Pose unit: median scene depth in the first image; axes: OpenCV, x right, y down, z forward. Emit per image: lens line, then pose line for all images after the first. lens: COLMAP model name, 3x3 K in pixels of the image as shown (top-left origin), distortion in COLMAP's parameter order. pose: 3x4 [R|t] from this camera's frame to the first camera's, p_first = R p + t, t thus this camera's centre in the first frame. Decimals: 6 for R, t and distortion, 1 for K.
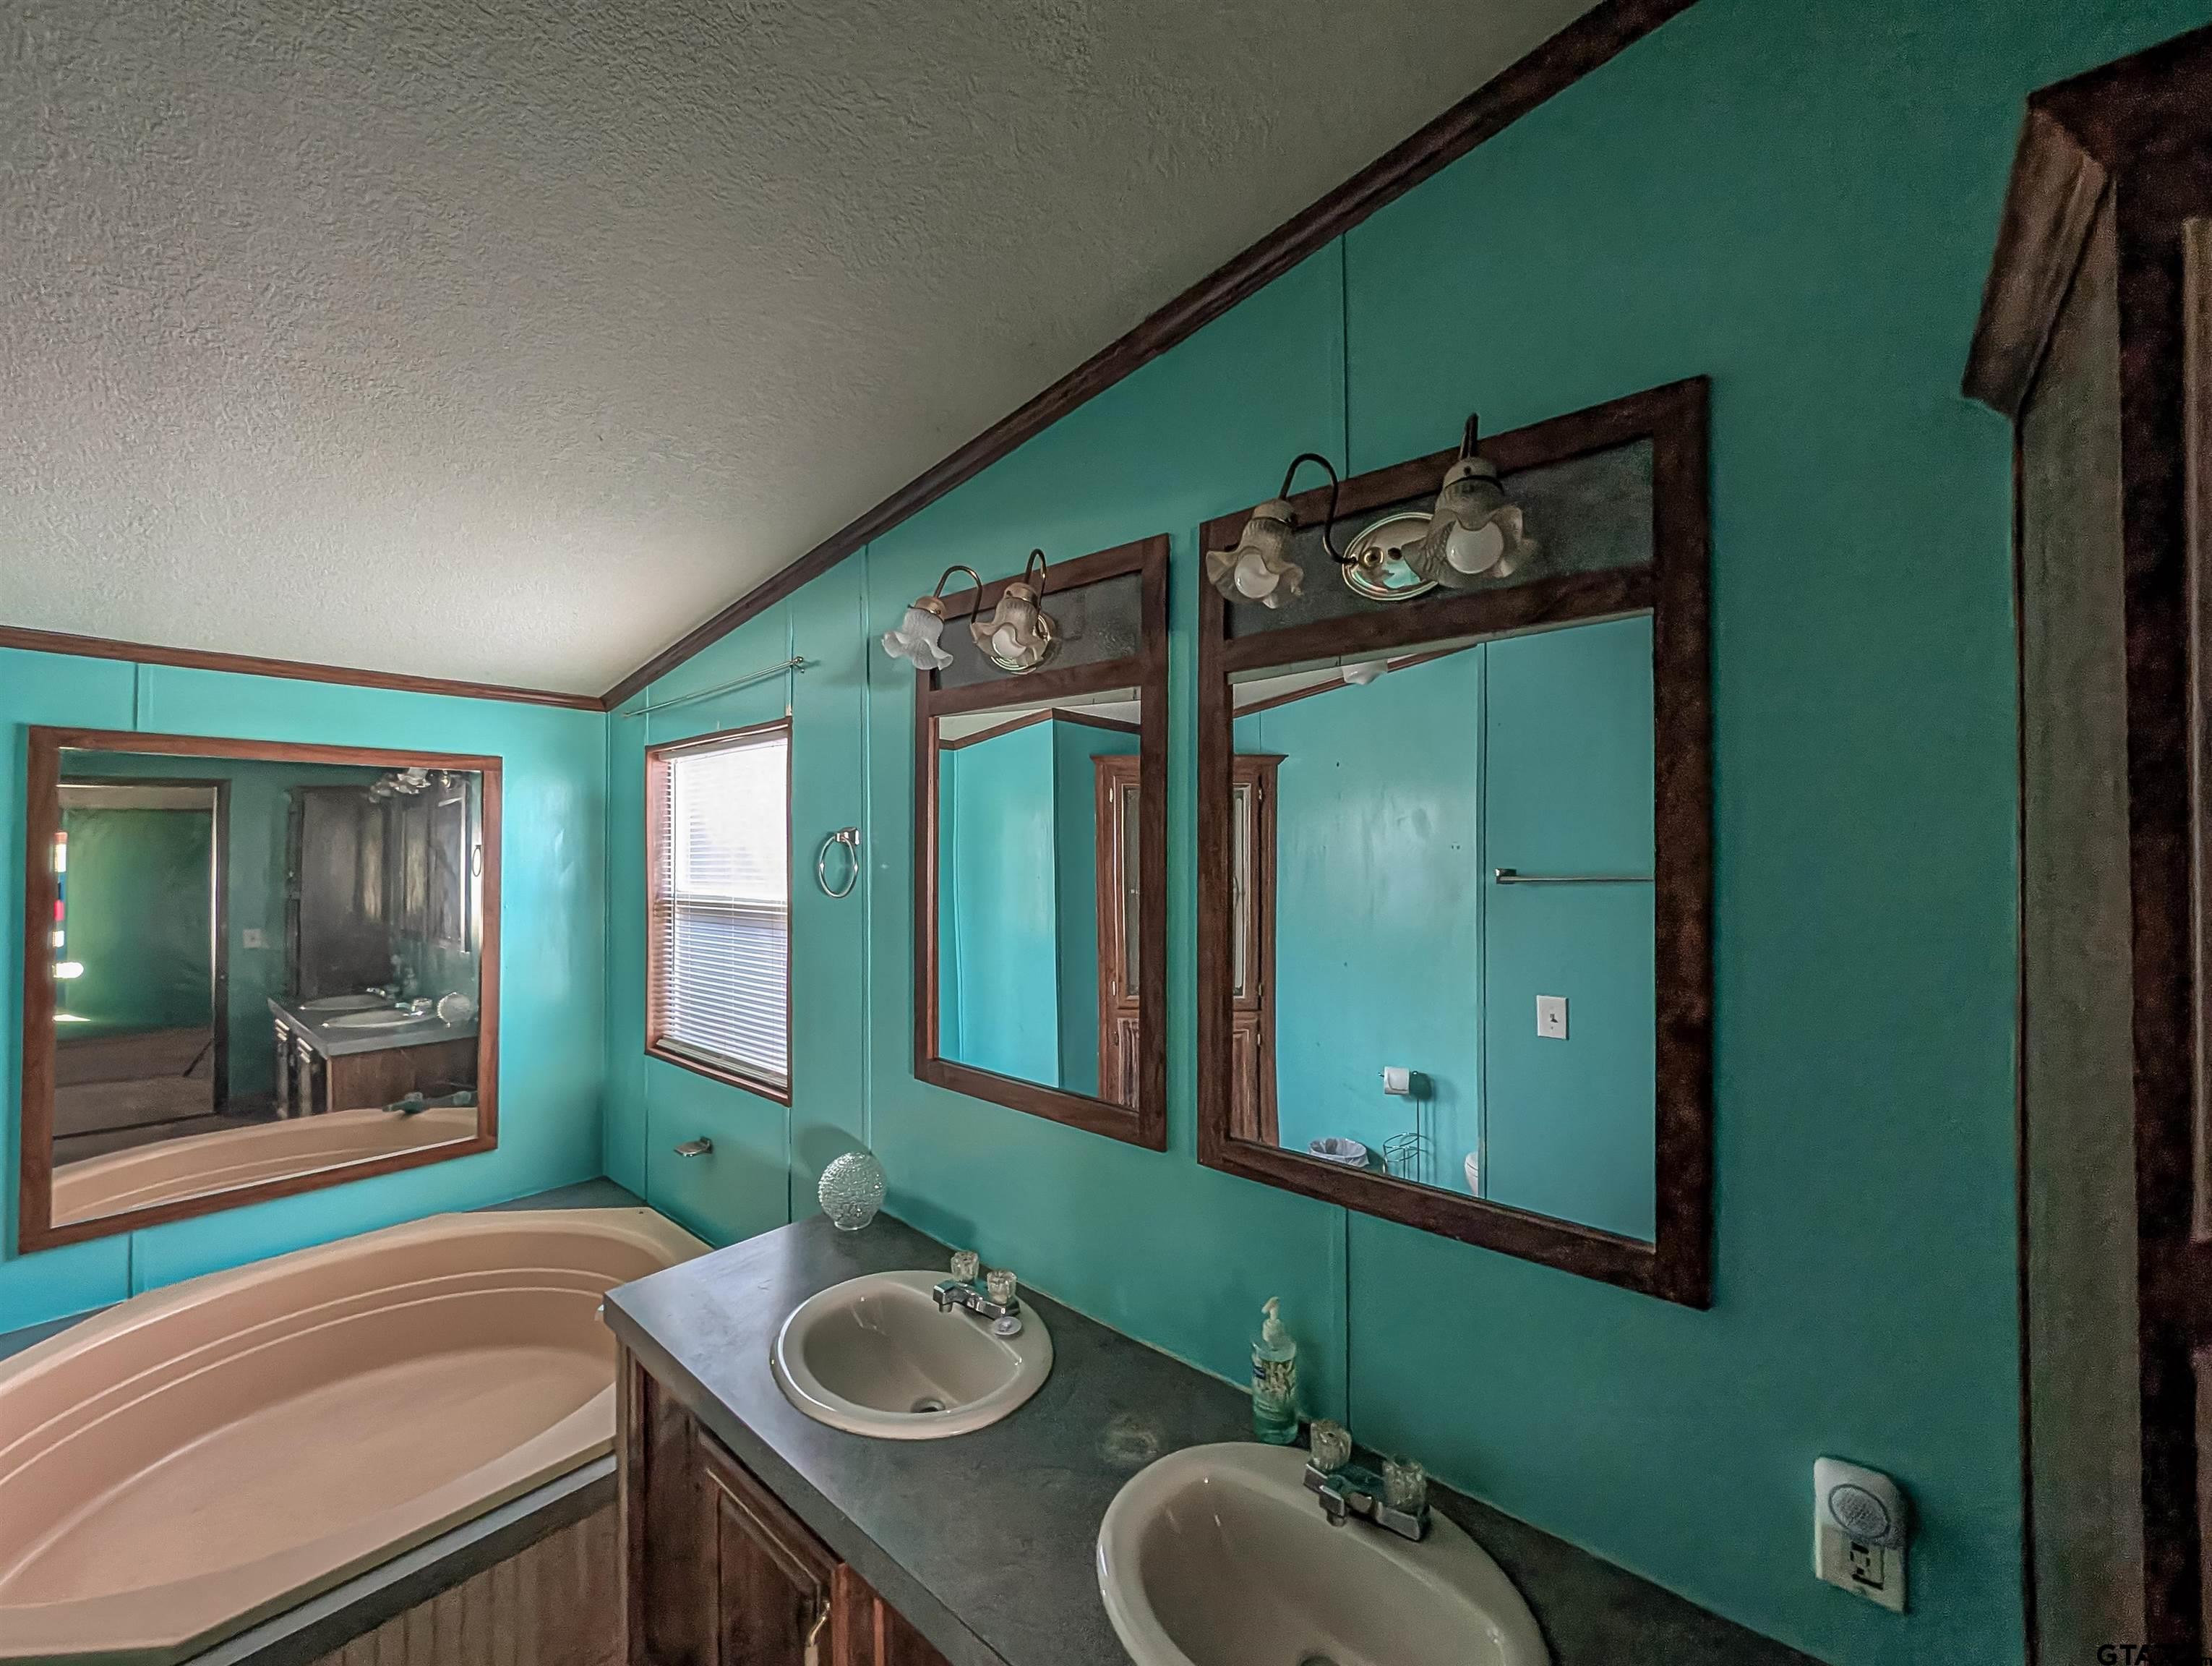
lens RADIAL K [[857.7, 0, 1106.0], [0, 857.7, 833.0], [0, 0, 1]] dist [0.000343, -0.000159]
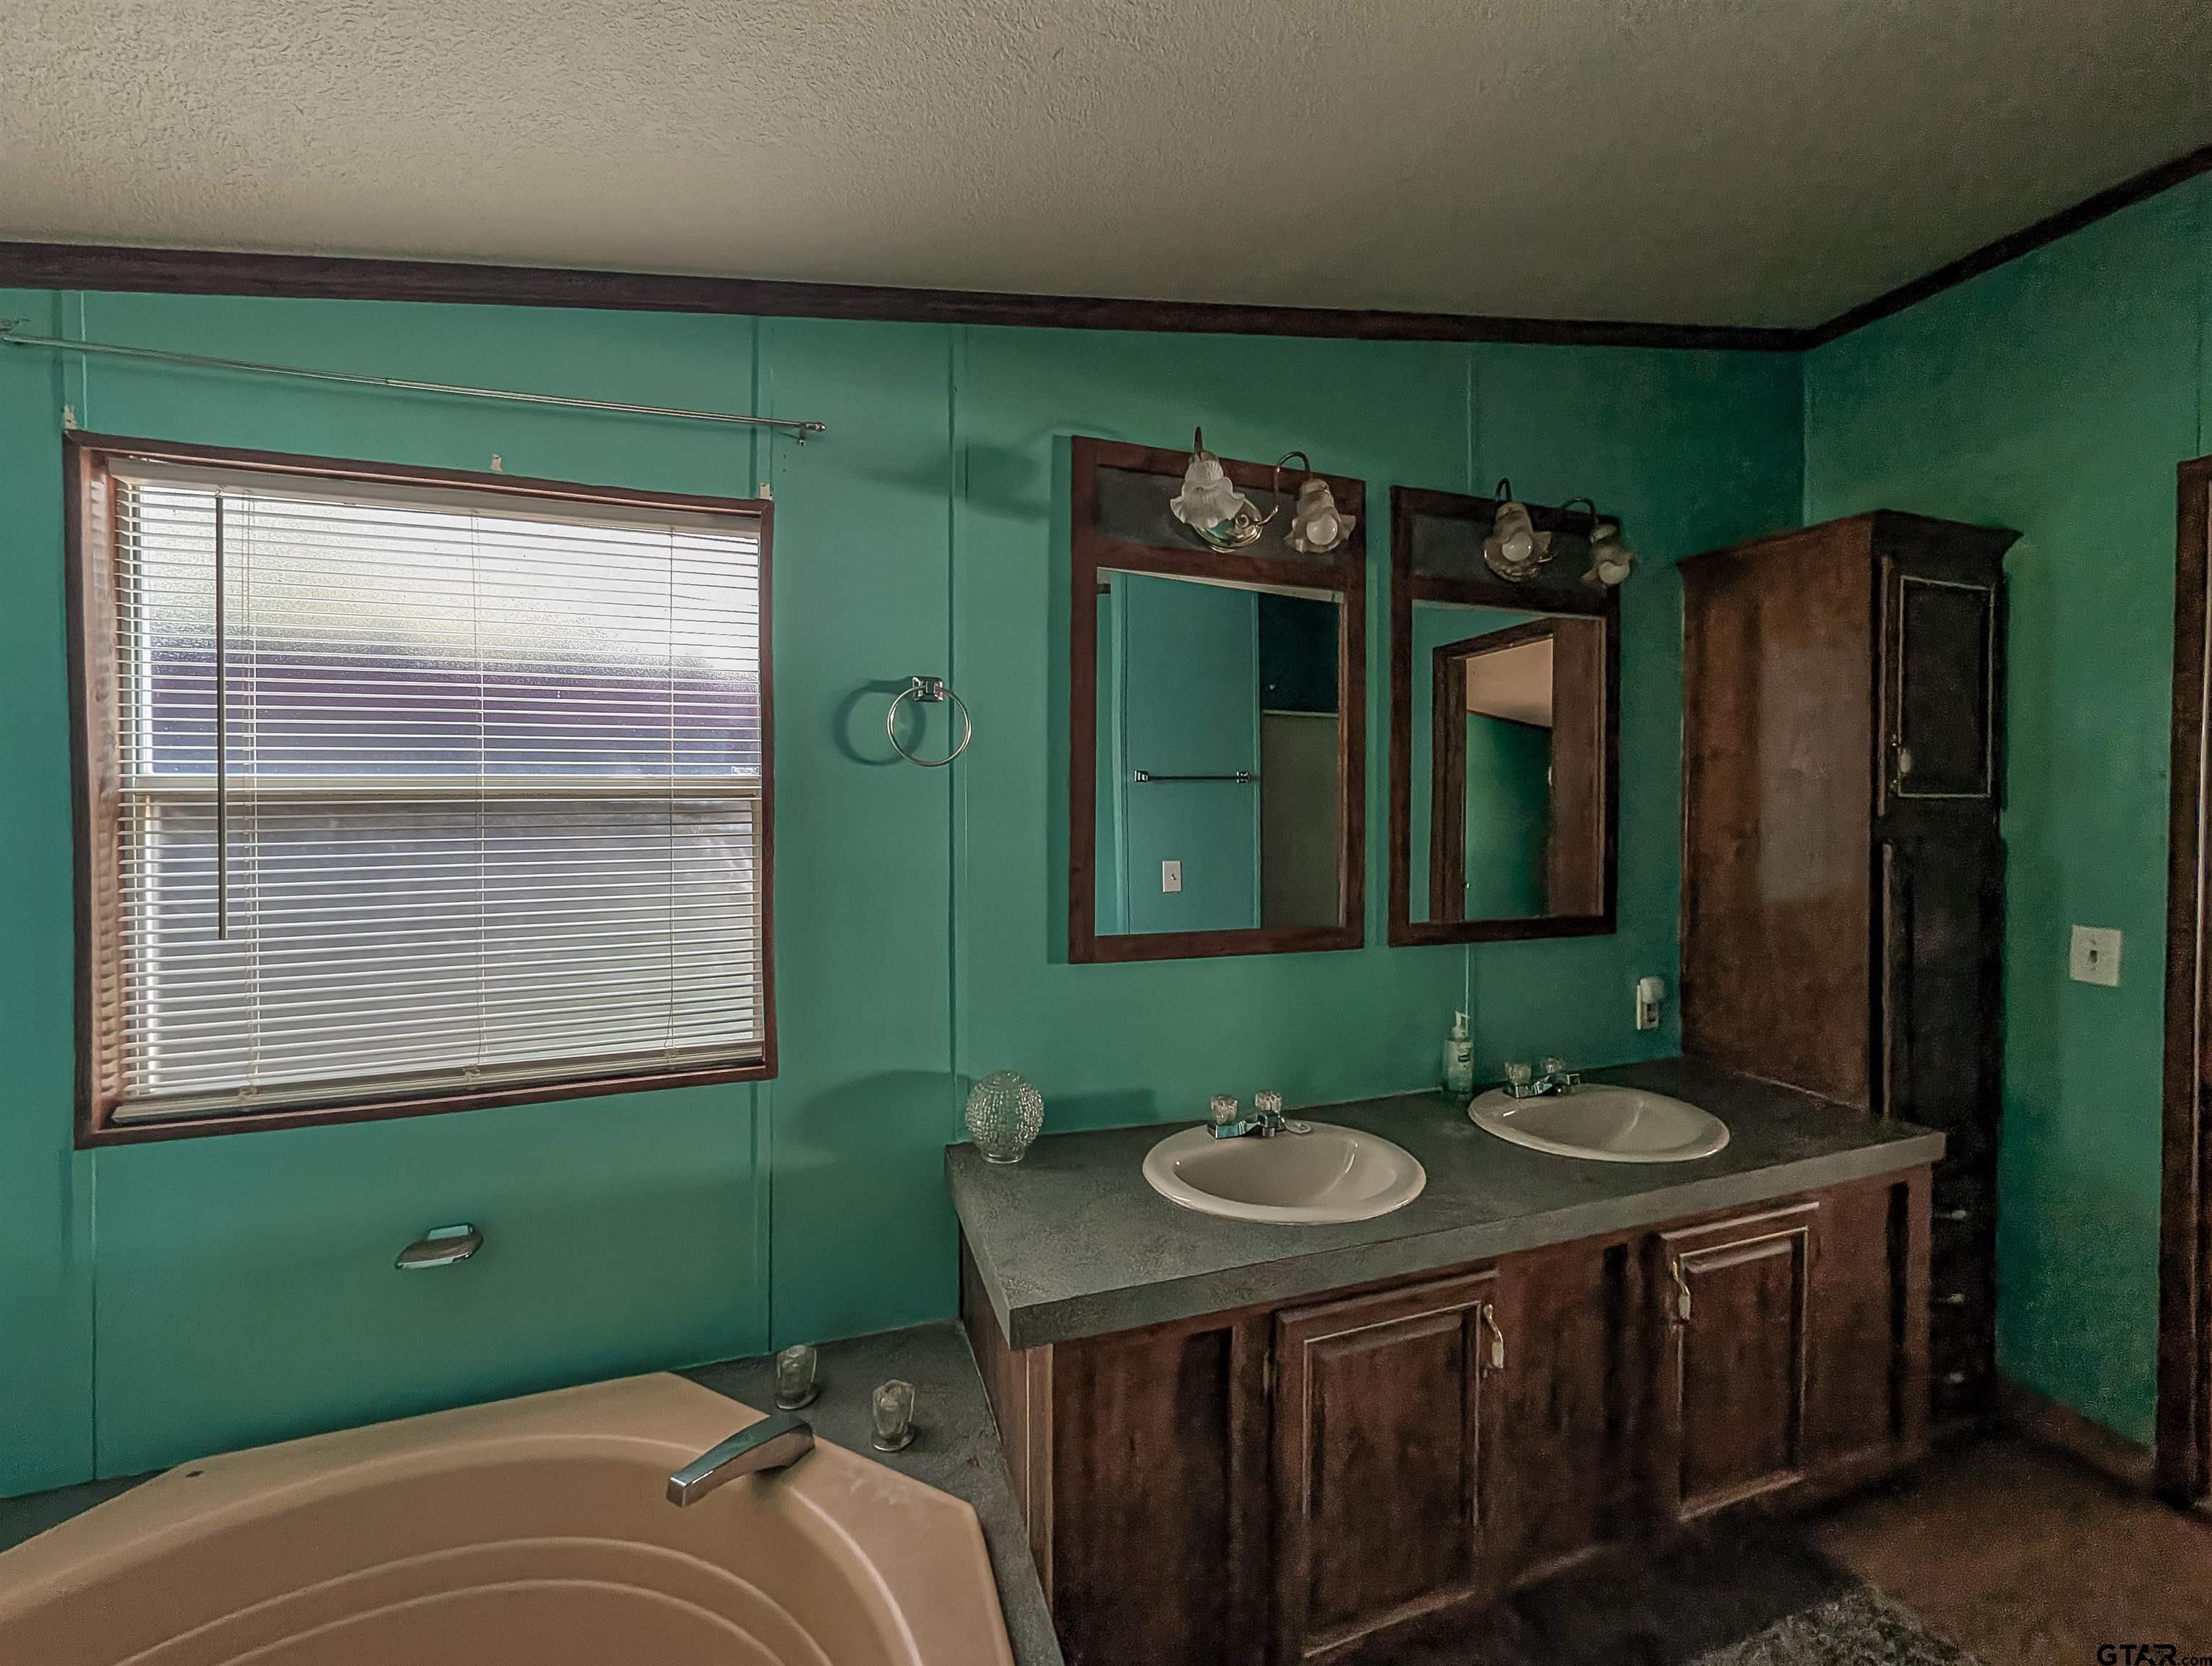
lens RADIAL K [[868.1, 0, 1100.2], [0, 868.1, 799.9], [0, 0, 1]] dist [0.000762, -0.000116]
pose [[0.505945, 0.000726, 0.862565, -0.820684], [-0.018456, 0.999780, 0.009984, 0.085824], [-0.862368, -0.020970, 0.505847, 0.427640]]
